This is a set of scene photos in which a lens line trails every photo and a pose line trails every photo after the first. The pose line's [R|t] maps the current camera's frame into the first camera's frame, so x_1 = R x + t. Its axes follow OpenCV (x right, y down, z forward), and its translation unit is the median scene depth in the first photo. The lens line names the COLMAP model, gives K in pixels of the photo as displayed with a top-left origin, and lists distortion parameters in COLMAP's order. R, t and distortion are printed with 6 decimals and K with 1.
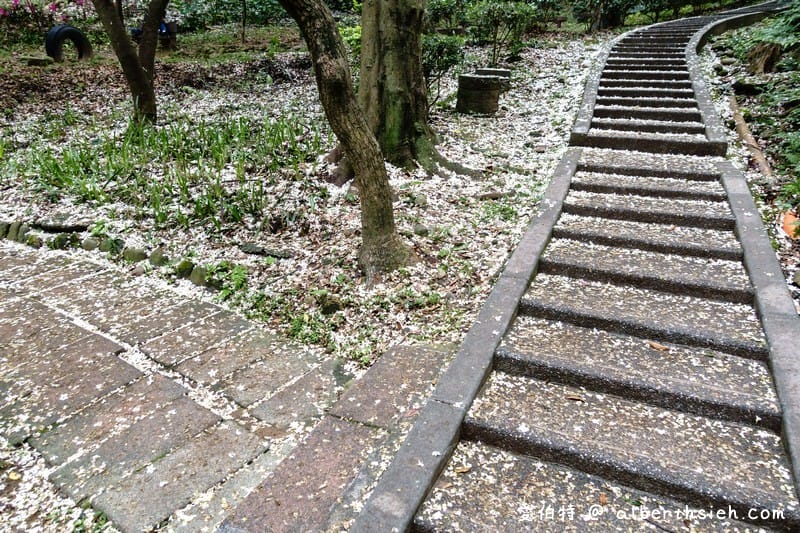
lens RADIAL K [[550.5, 0, 400.9], [0, 550.5, 265.8], [0, 0, 1]] dist [-0.002424, 0.010940]
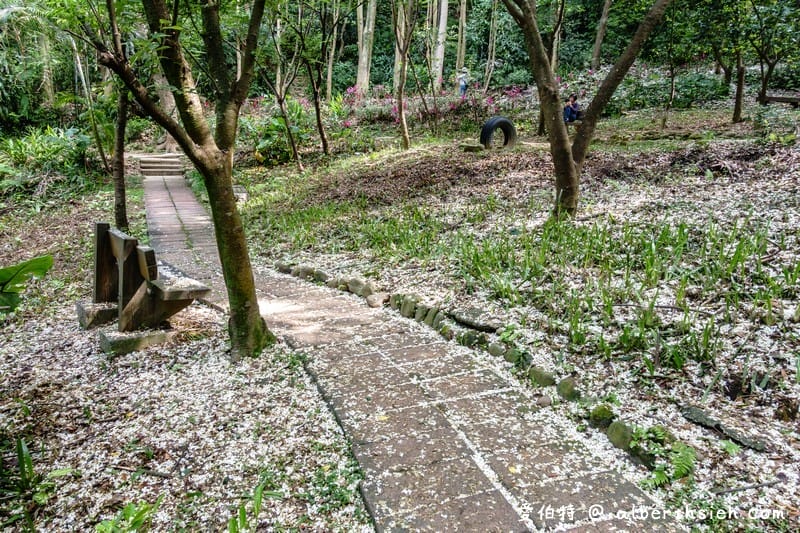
lens RADIAL K [[551.6, 0, 399.8], [0, 551.6, 266.8], [0, 0, 1]] dist [0.001598, -0.003429]
pose [[0.788061, 0.140767, -0.599287, -0.151872], [-0.218668, 0.974029, -0.058757, -0.083569], [0.575452, 0.177349, 0.798375, 0.135115]]
